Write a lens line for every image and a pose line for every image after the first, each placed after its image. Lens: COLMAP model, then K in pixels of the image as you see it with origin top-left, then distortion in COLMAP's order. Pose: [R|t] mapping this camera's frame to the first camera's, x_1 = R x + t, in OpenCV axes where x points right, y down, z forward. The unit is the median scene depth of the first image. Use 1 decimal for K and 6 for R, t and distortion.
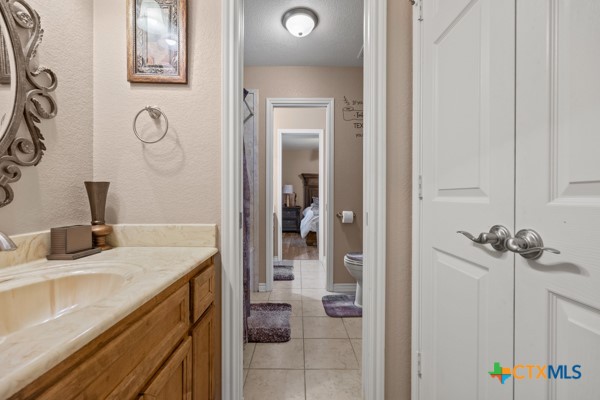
lens RADIAL K [[255.4, 0, 300.2], [0, 255.4, 199.1], [0, 0, 1]] dist [-0.017384, 0.001555]
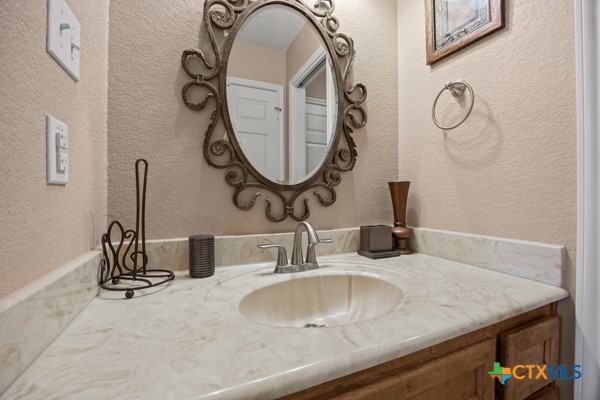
lens RADIAL K [[255.4, 0, 299.3], [0, 255.4, 198.3], [0, 0, 1]] dist [-0.017384, 0.001555]
pose [[0.396647, 0.000992, -0.917971, -0.061489], [-0.004803, 0.999988, -0.000994, -0.002941], [0.917959, 0.004803, 0.396647, 0.276207]]
